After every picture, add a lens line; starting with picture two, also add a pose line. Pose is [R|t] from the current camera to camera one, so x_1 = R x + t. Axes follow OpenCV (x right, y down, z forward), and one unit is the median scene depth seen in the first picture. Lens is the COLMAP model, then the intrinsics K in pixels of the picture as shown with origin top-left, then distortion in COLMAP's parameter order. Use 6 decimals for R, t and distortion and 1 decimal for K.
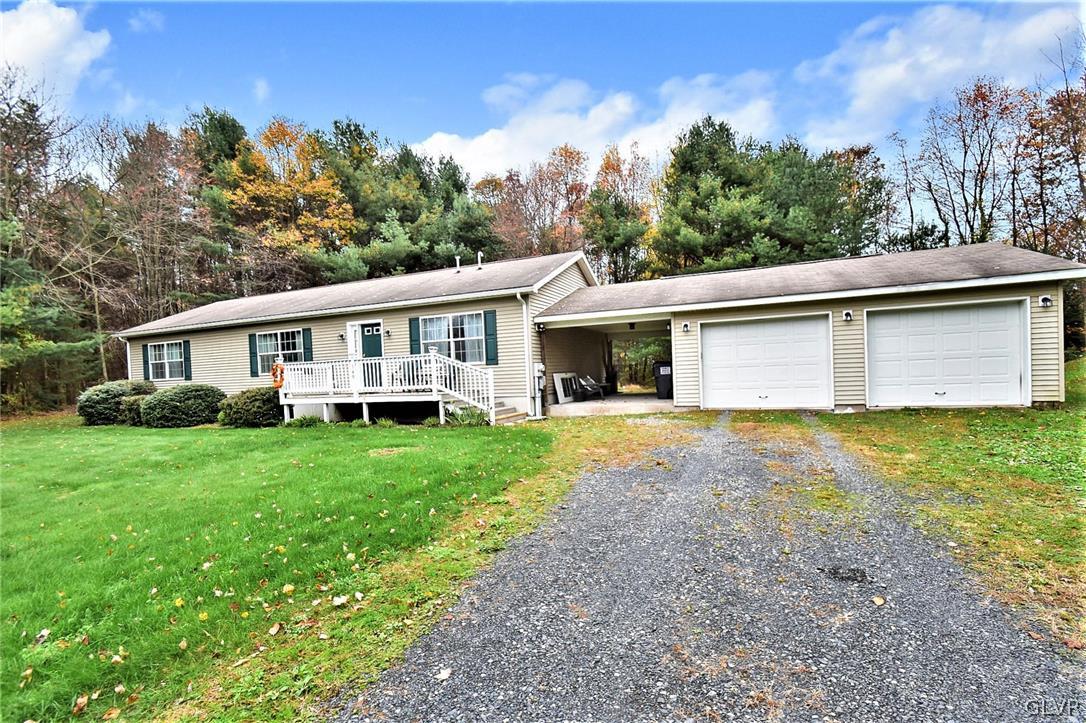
lens RADIAL K [[476.2, 0, 539.4], [0, 476.2, 376.7], [0, 0, 1]] dist [0.014968, -0.018152]
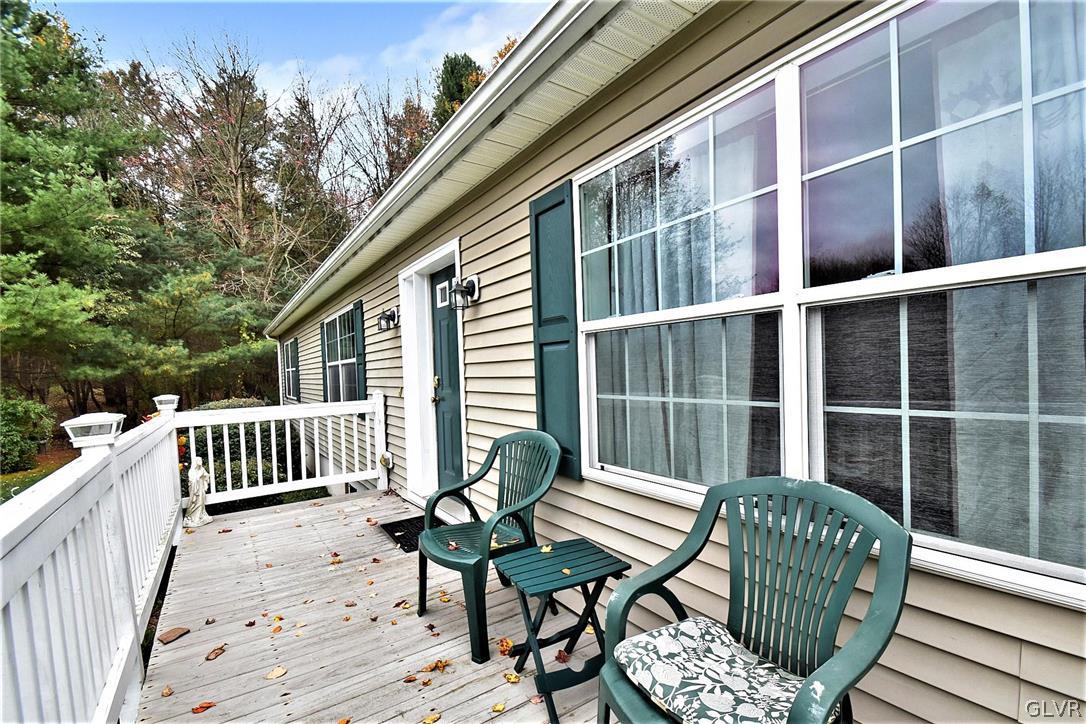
lens RADIAL K [[476.2, 0, 539.4], [0, 476.2, 377.2], [0, 0, 1]] dist [0.014968, -0.018152]
pose [[0.831295, 0.020735, -0.555445, -0.138777], [0.001274, 0.999230, 0.039208, -0.051807], [0.555830, -0.033301, 0.830629, 0.711179]]
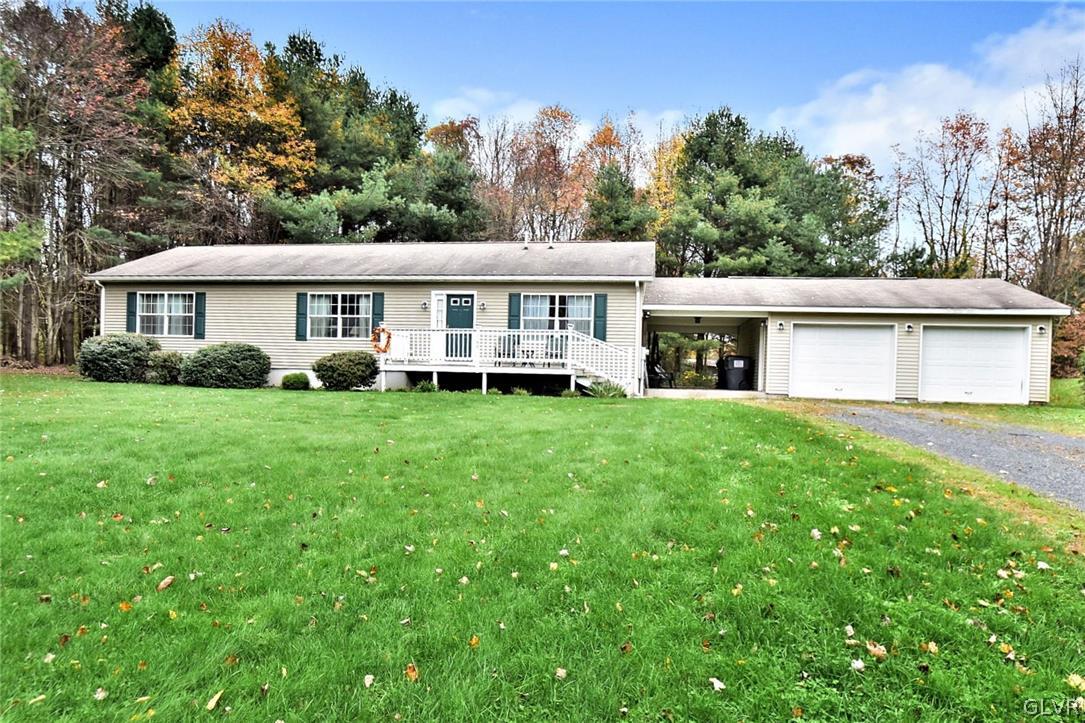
lens RADIAL K [[631.2, 0, 540.0], [0, 631.2, 380.3], [0, 0, 1]] dist [-0.021099, -0.000574]
pose [[0.975374, 0.065531, 0.210596, -0.401597], [-0.065847, 0.997814, -0.005520, 0.052584], [-0.210498, -0.008483, 0.977557, -0.258772]]
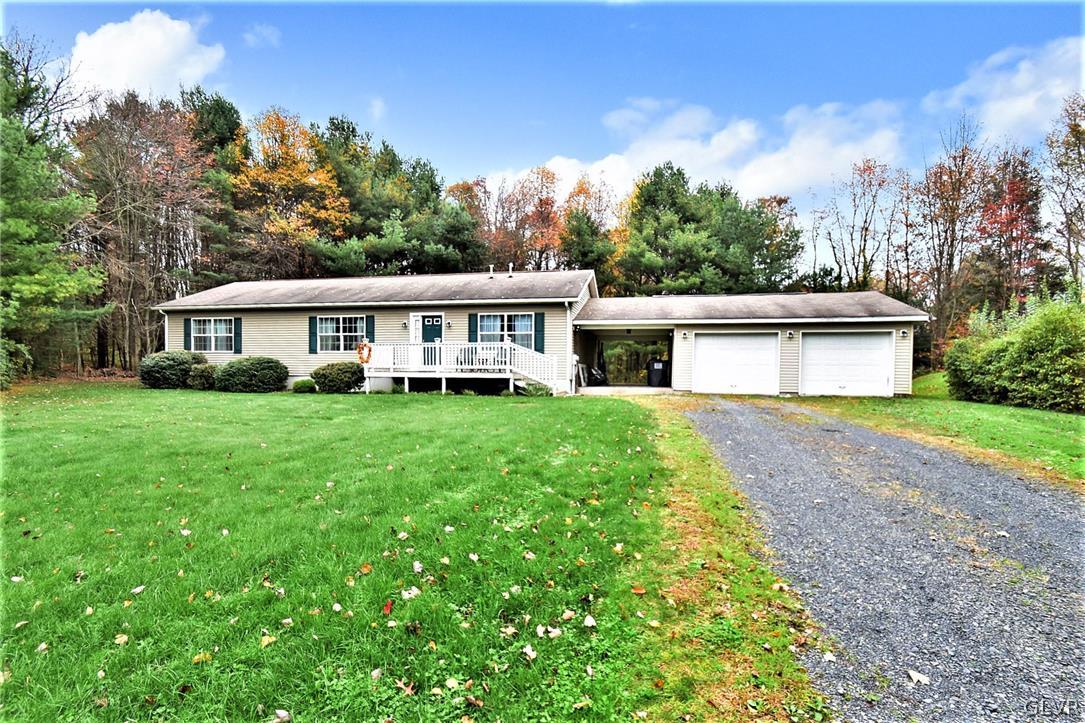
lens RADIAL K [[475.7, 0, 538.9], [0, 475.7, 376.7], [0, 0, 1]] dist [0.014968, -0.018152]
pose [[0.984717, 0.049023, 0.167123, -0.247194], [-0.049443, 0.998776, -0.001651, 0.031131], [-0.166999, -0.006638, 0.985935, -0.233585]]
